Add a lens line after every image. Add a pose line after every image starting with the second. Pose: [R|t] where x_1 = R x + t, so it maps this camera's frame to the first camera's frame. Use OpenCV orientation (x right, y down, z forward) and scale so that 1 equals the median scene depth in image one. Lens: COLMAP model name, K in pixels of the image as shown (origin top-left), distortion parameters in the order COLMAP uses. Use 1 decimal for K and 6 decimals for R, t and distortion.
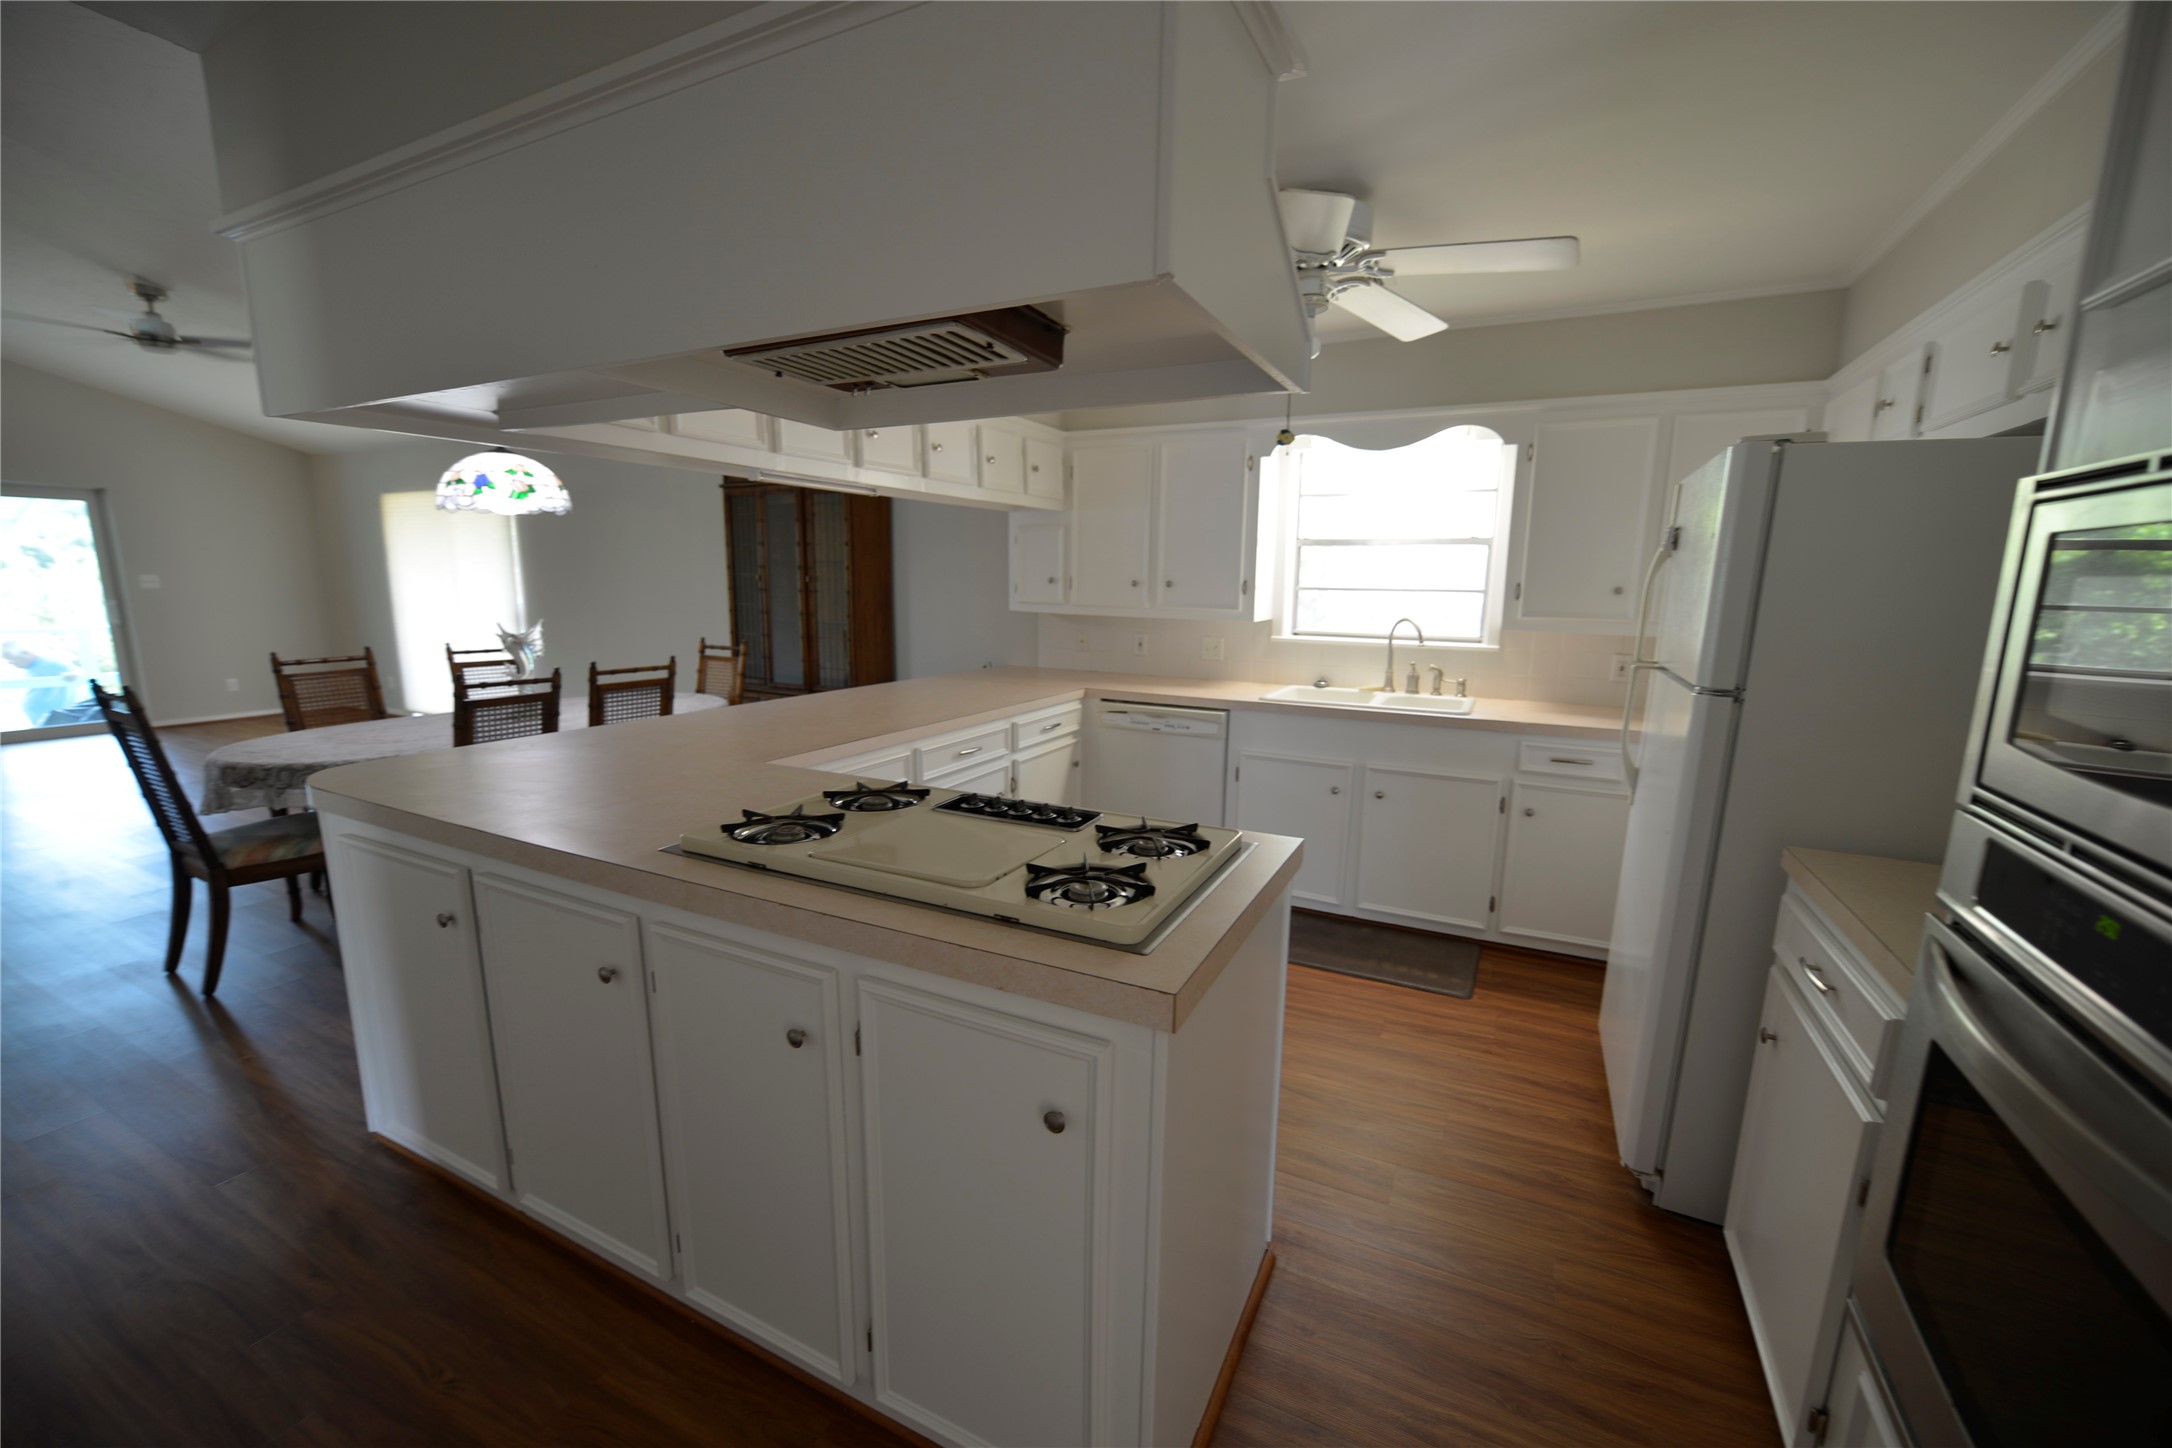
lens RADIAL K [[854.7, 0, 1086.8], [0, 854.7, 728.8], [0, 0, 1]] dist [0.001306, 0.000034]
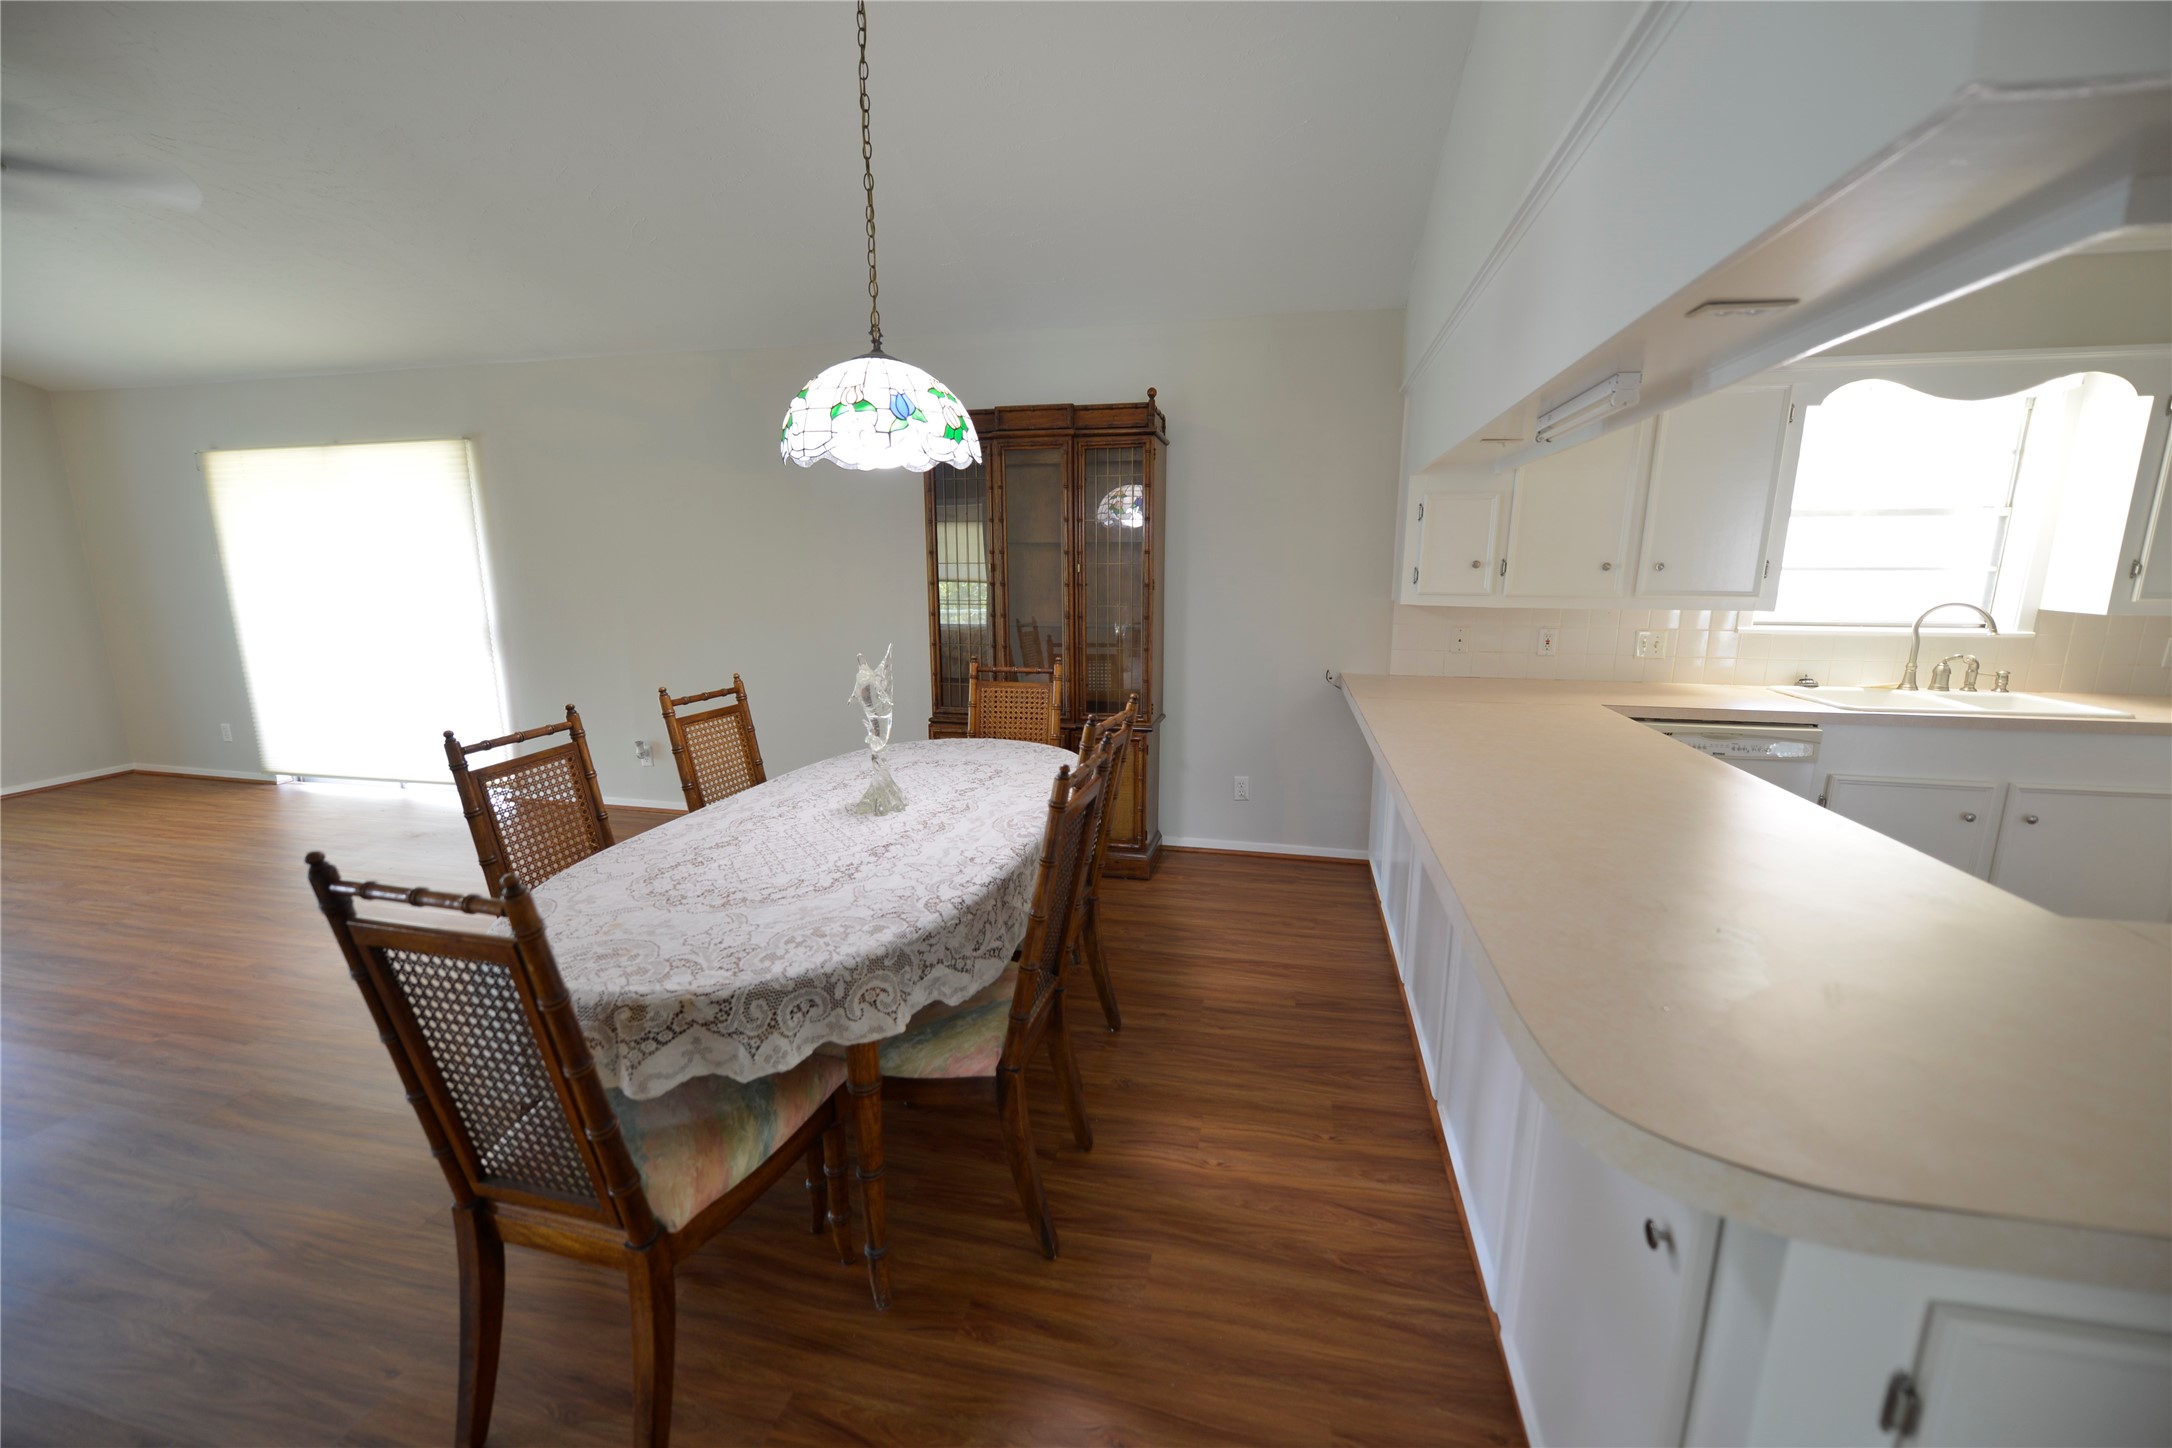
lens RADIAL K [[854.7, 0, 1090.3], [0, 854.7, 727.9], [0, 0, 1]] dist [0.001306, 0.000034]
pose [[0.968284, -0.063099, 0.241754, -0.579573], [0.057464, 0.997888, 0.030297, -0.069902], [-0.243155, -0.015444, 0.969864, 0.333086]]
